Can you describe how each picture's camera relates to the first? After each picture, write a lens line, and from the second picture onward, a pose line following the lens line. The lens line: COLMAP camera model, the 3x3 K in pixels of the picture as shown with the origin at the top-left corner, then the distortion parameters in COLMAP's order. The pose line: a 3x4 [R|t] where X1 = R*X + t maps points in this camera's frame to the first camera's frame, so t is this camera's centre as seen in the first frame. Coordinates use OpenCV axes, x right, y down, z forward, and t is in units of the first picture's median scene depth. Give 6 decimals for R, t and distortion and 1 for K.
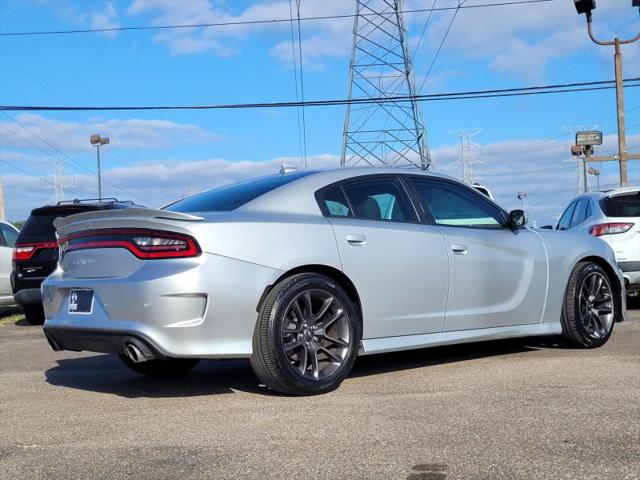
lens RADIAL K [[914.3, 0, 319.1], [0, 914.3, 226.5], [0, 0, 1]] dist [0.031692, 0.036986]
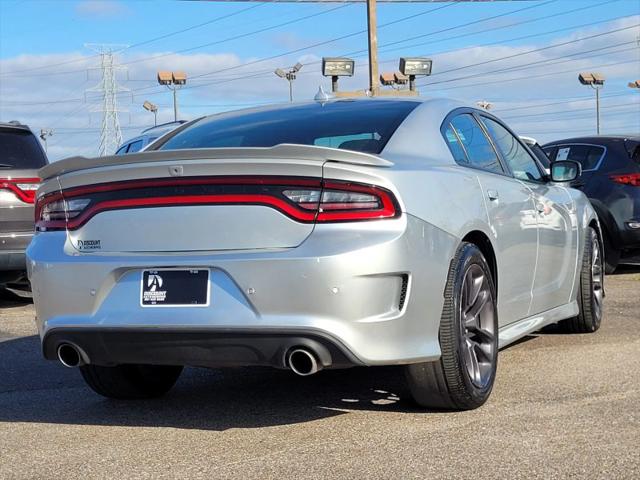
lens RADIAL K [[1242.8, 0, 320.0], [0, 1242.8, 240.0], [0, 0, 1]] dist [0.047663, -0.115712]
pose [[0.890280, -0.004132, 0.455394, -0.586840], [-0.018839, 0.998769, 0.045892, 0.006285], [-0.455023, -0.049436, 0.889106, 0.181324]]
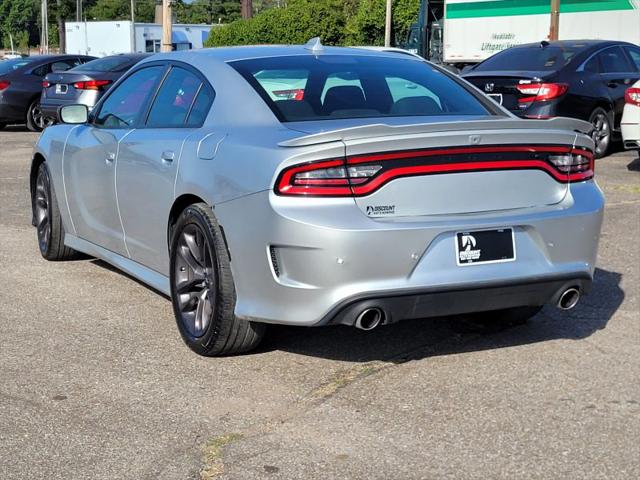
lens RADIAL K [[1242.8, 0, 320.0], [0, 1242.8, 240.0], [0, 0, 1]] dist [0.047663, -0.115712]
pose [[0.249131, -0.115468, 0.961562, -1.275006], [-0.046918, 0.990262, 0.131071, -0.046666], [-0.967333, -0.077769, 0.241288, 0.920413]]
